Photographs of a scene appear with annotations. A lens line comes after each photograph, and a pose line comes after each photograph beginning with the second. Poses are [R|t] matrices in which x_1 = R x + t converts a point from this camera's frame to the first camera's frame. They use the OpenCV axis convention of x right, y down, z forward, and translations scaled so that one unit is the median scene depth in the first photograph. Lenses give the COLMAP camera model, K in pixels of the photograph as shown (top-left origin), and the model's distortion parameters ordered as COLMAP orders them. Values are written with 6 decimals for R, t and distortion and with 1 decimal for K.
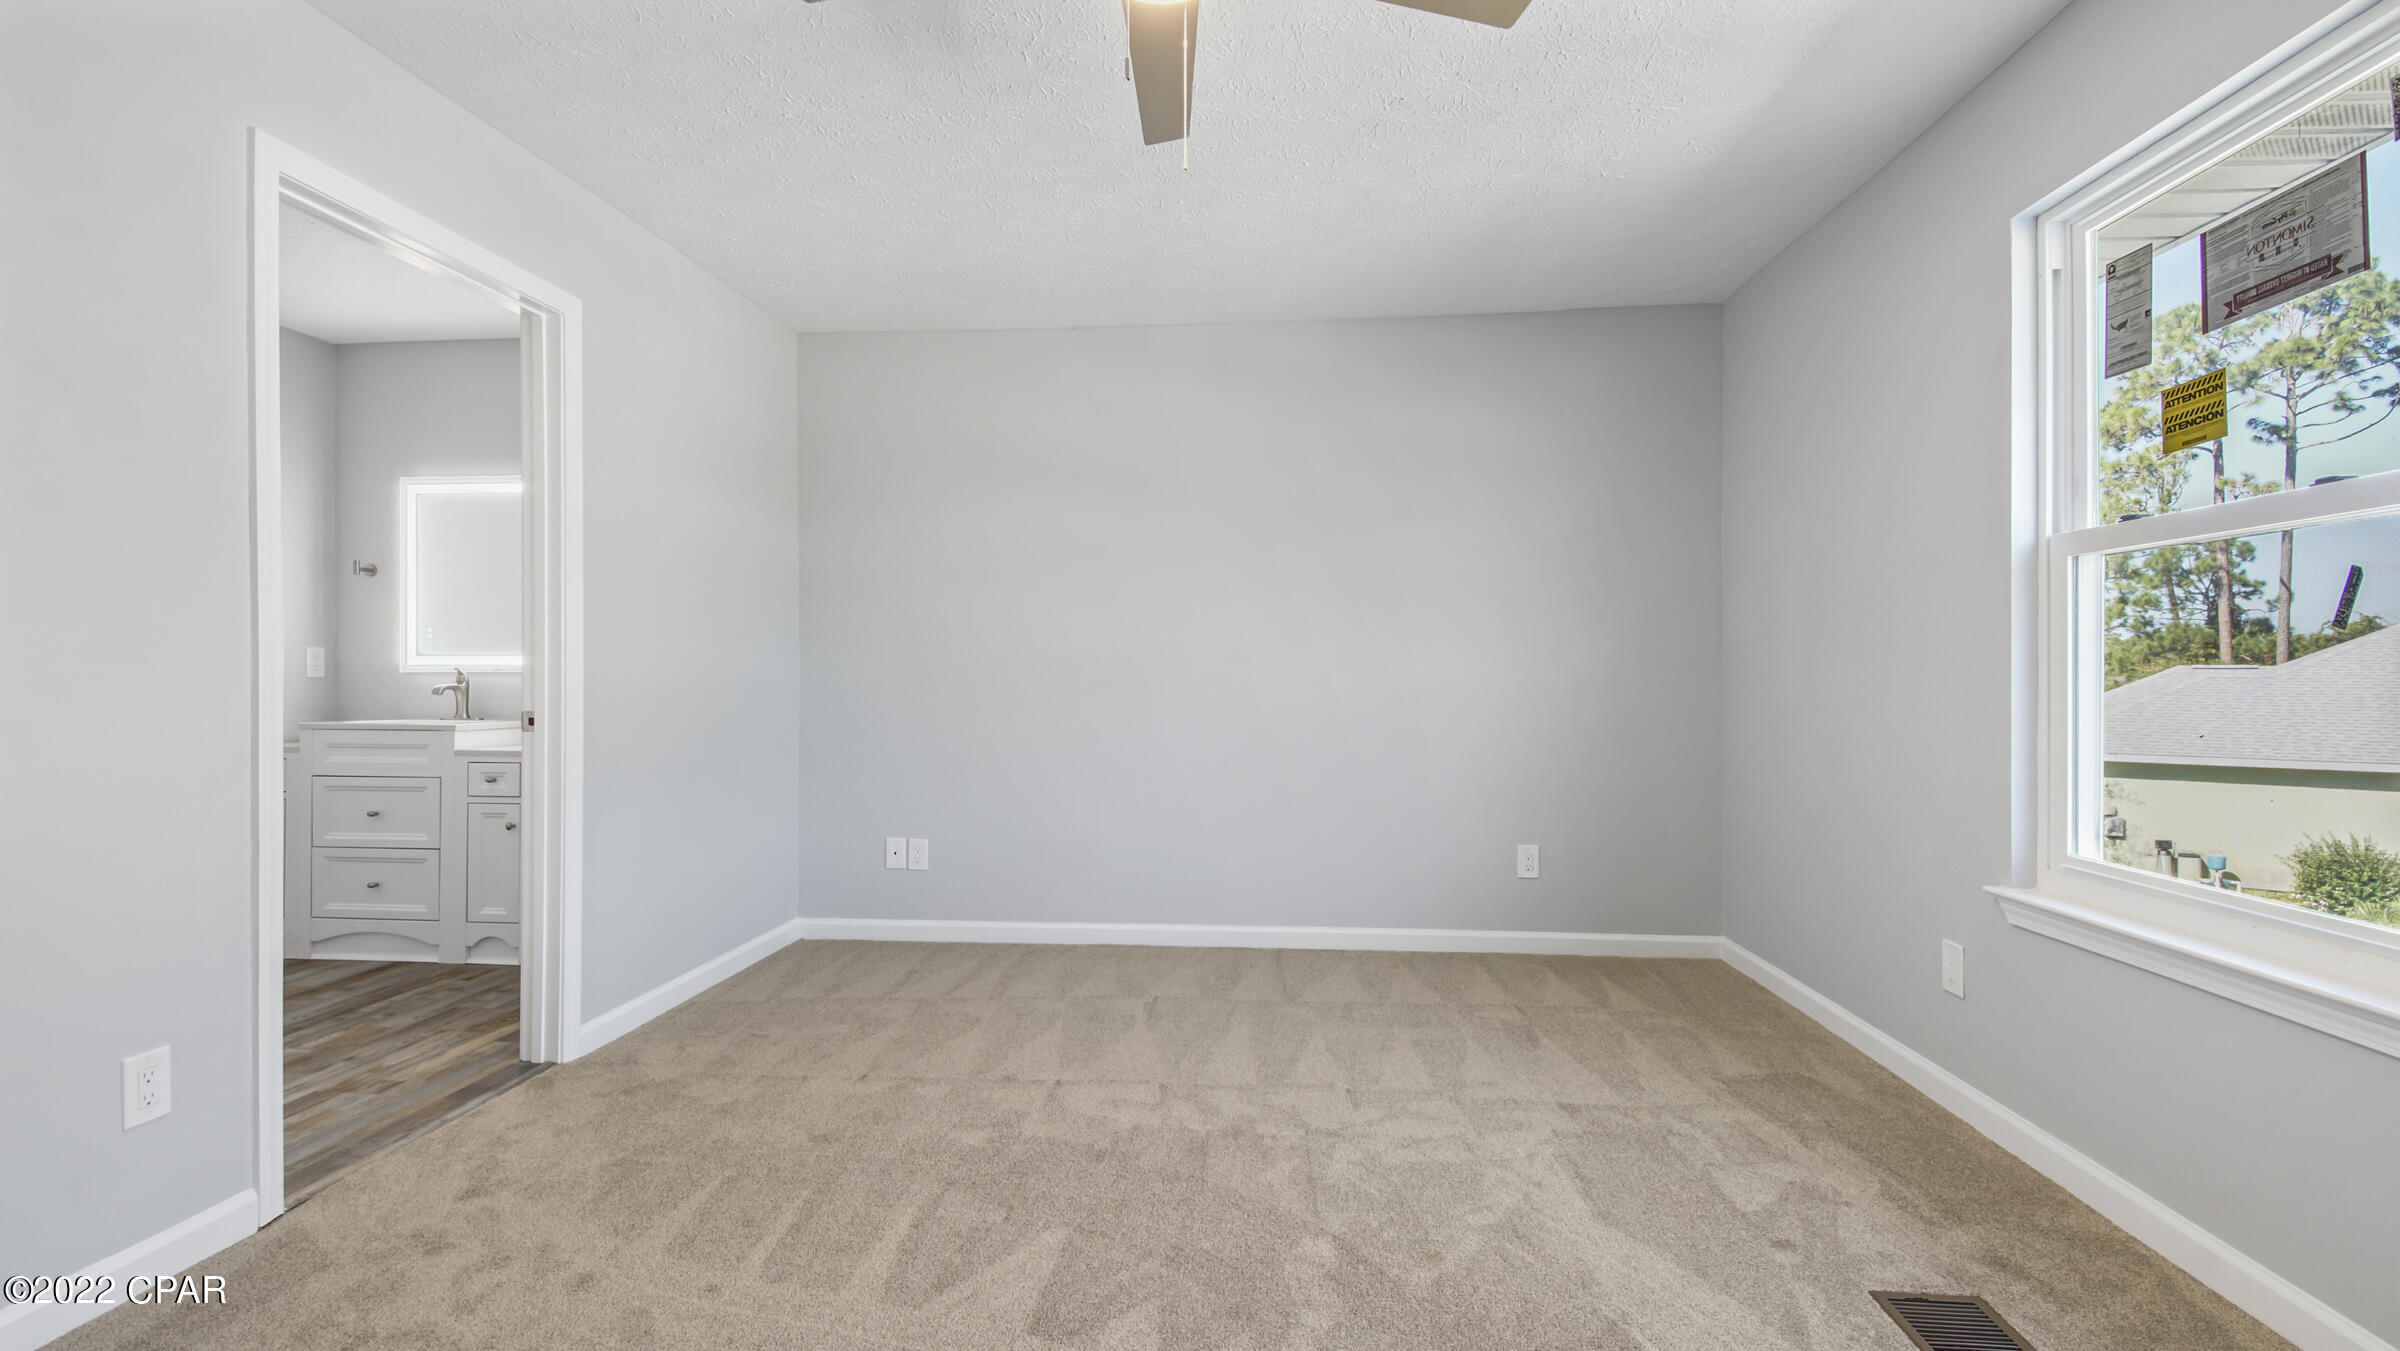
lens RADIAL K [[1069.9, 0, 1192.3], [0, 1069.9, 685.1], [0, 0, 1]] dist [0.021233, -0.010769]
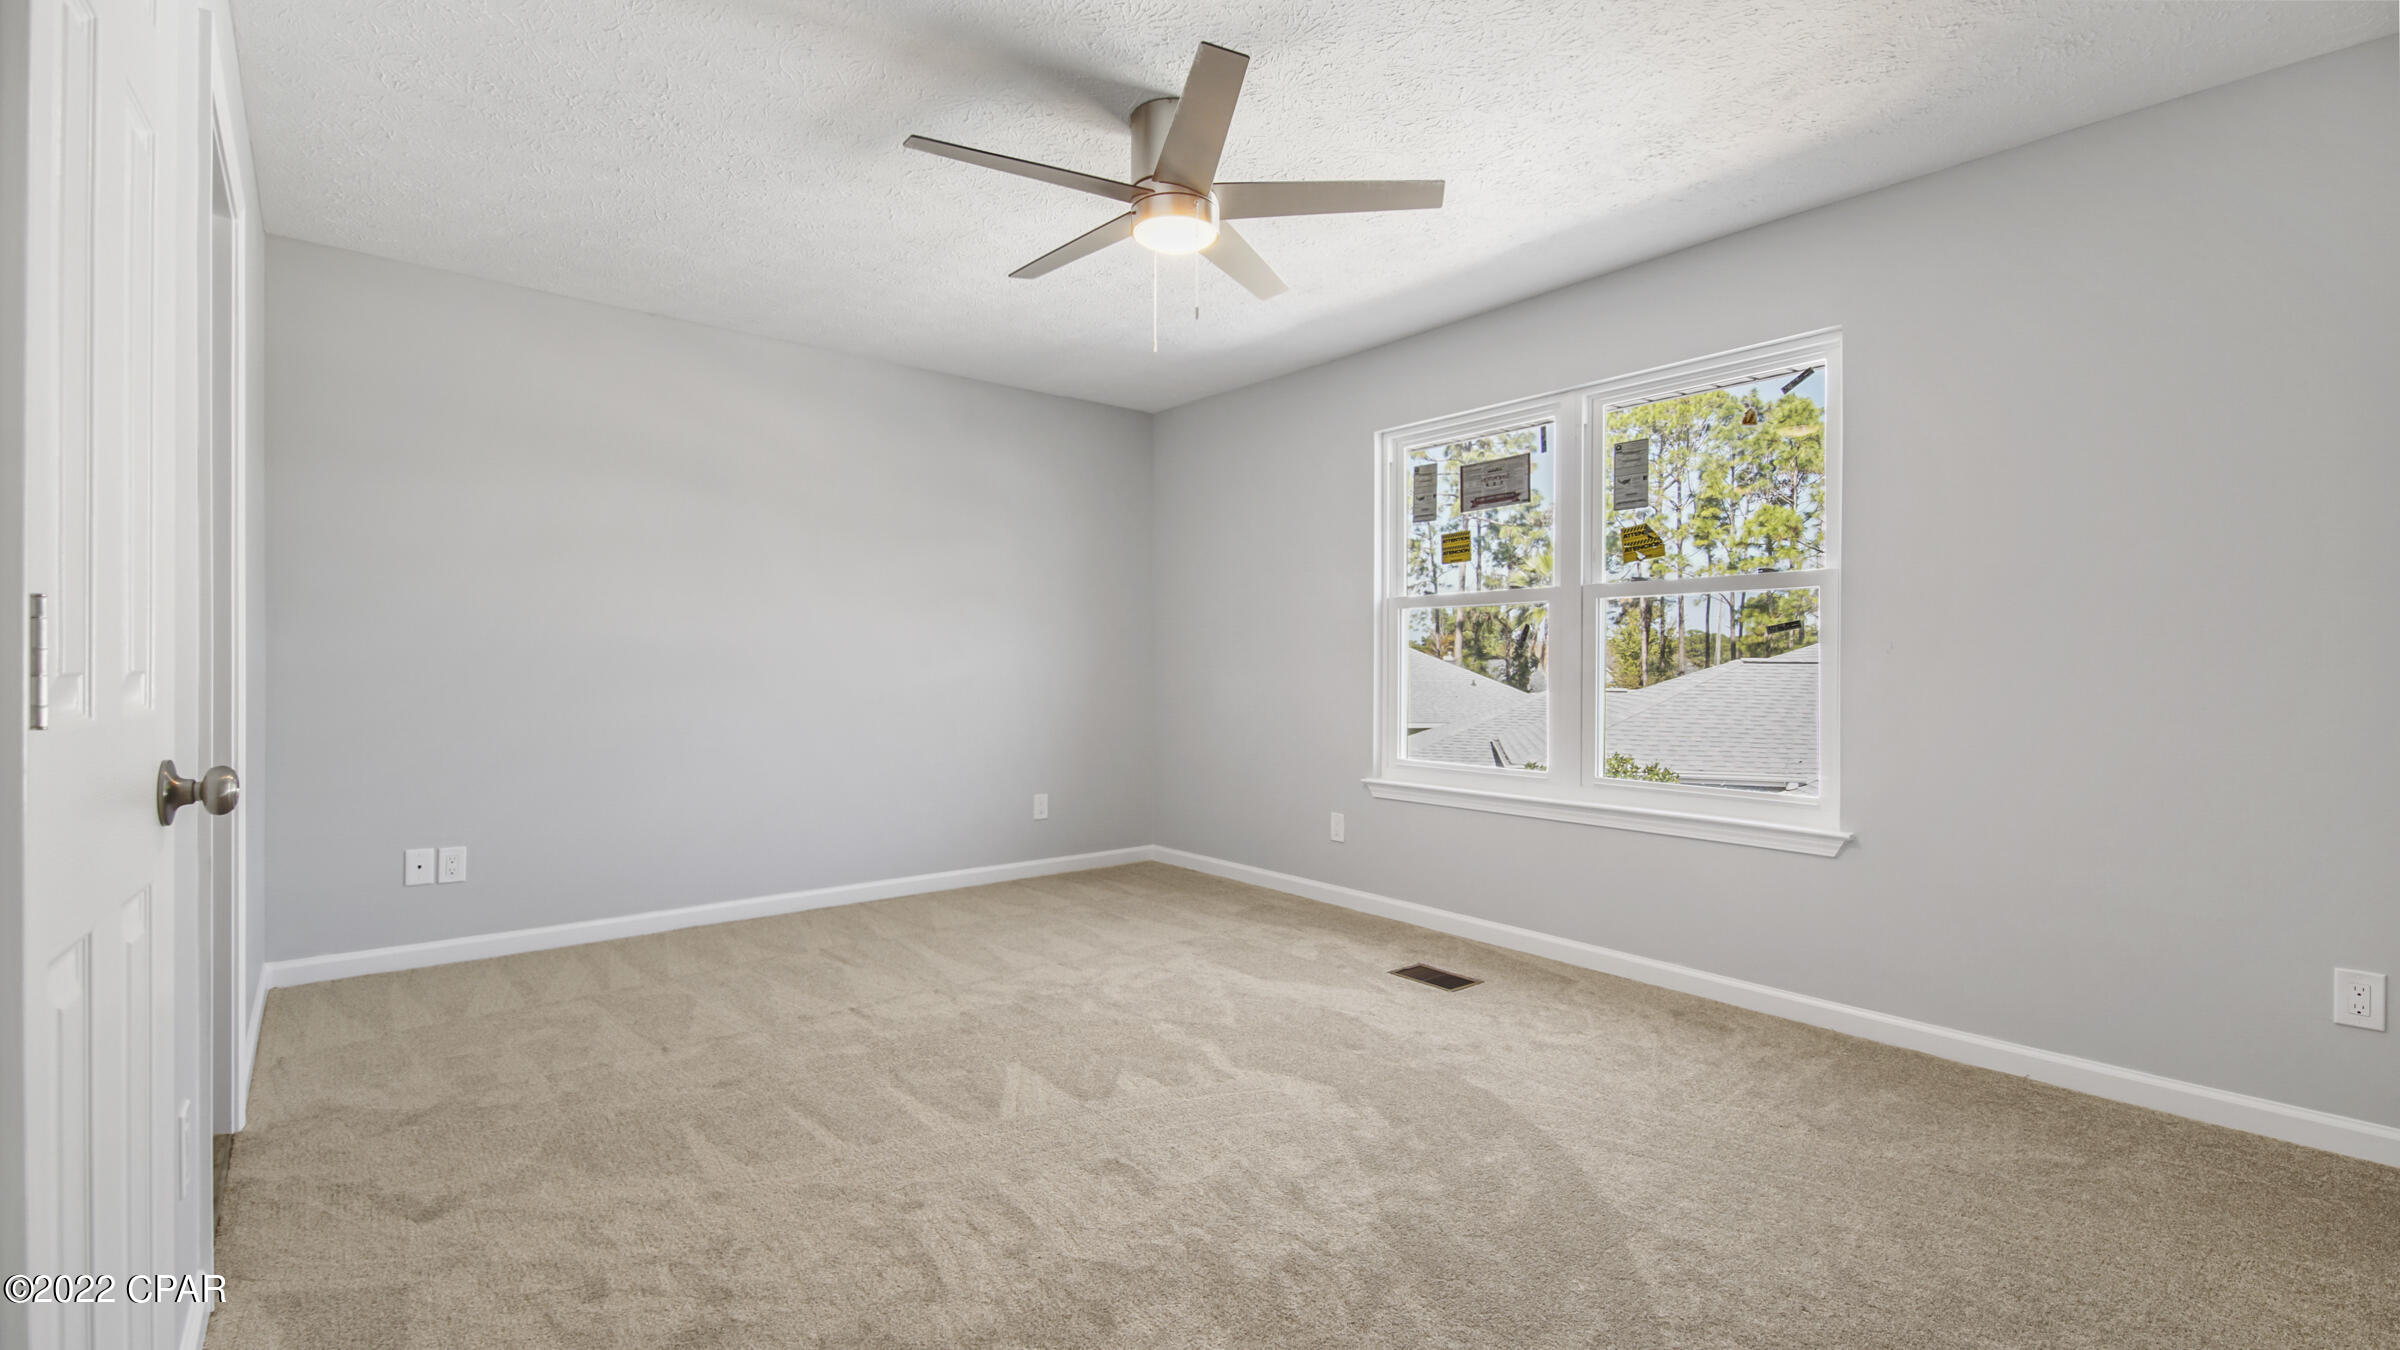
lens RADIAL K [[1069.9, 0, 1218.7], [0, 1069.9, 681.0], [0, 0, 1]] dist [0.021233, -0.010769]
pose [[0.696051, -0.004867, 0.717976, -0.797402], [0.001756, 0.999986, 0.005077, 0.004223], [-0.717990, -0.002273, 0.696050, -0.130844]]
